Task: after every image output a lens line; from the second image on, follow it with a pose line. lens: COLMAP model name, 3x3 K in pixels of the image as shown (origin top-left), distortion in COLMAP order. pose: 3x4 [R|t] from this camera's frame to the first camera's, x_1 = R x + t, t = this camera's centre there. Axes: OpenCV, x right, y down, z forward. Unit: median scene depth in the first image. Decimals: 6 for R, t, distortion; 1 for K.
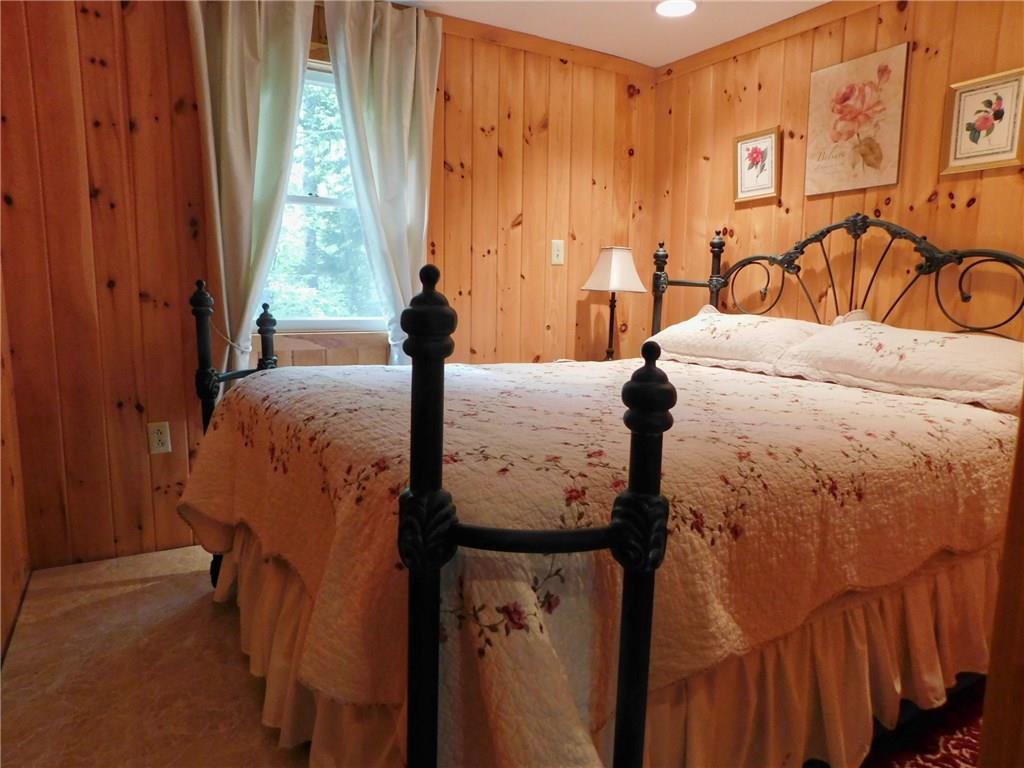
lens RADIAL K [[677.8, 0, 512.0], [0, 677.8, 384.0], [0, 0, 1]] dist [-0.083893, 0.082133]
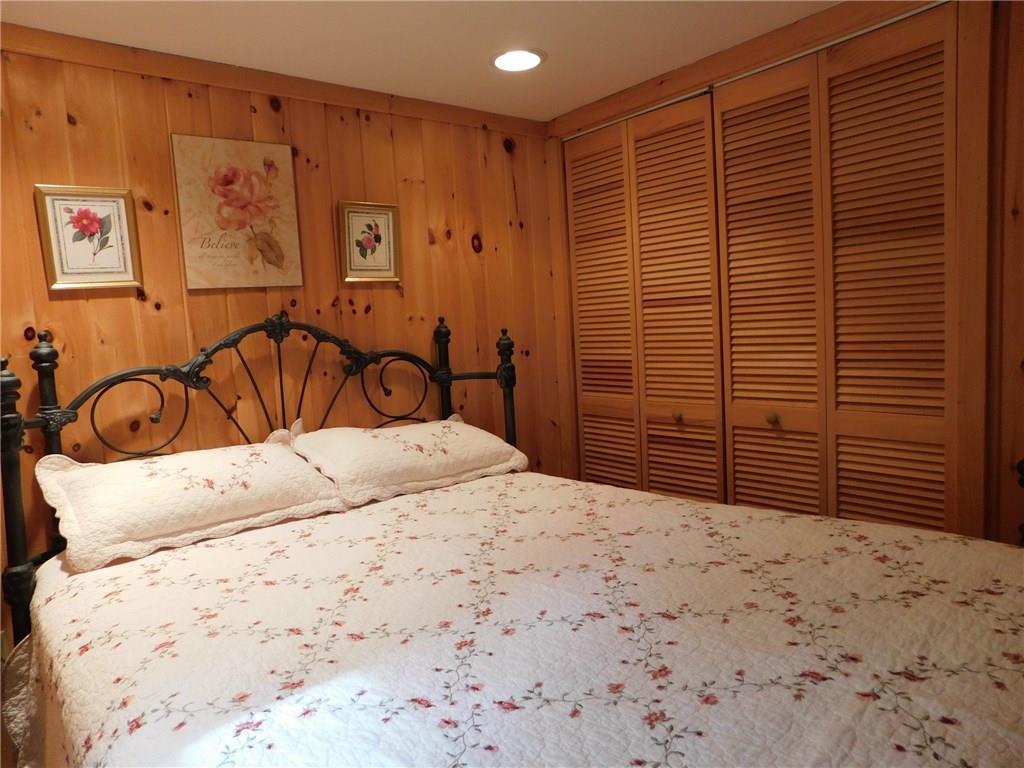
lens RADIAL K [[677.8, 0, 512.0], [0, 677.8, 384.0], [0, 0, 1]] dist [-0.083893, 0.082133]
pose [[-0.131683, -0.095435, 0.986687, -0.422581], [0.192926, 0.973855, 0.119942, -0.212681], [-0.972337, 0.206152, -0.109828, 0.807020]]
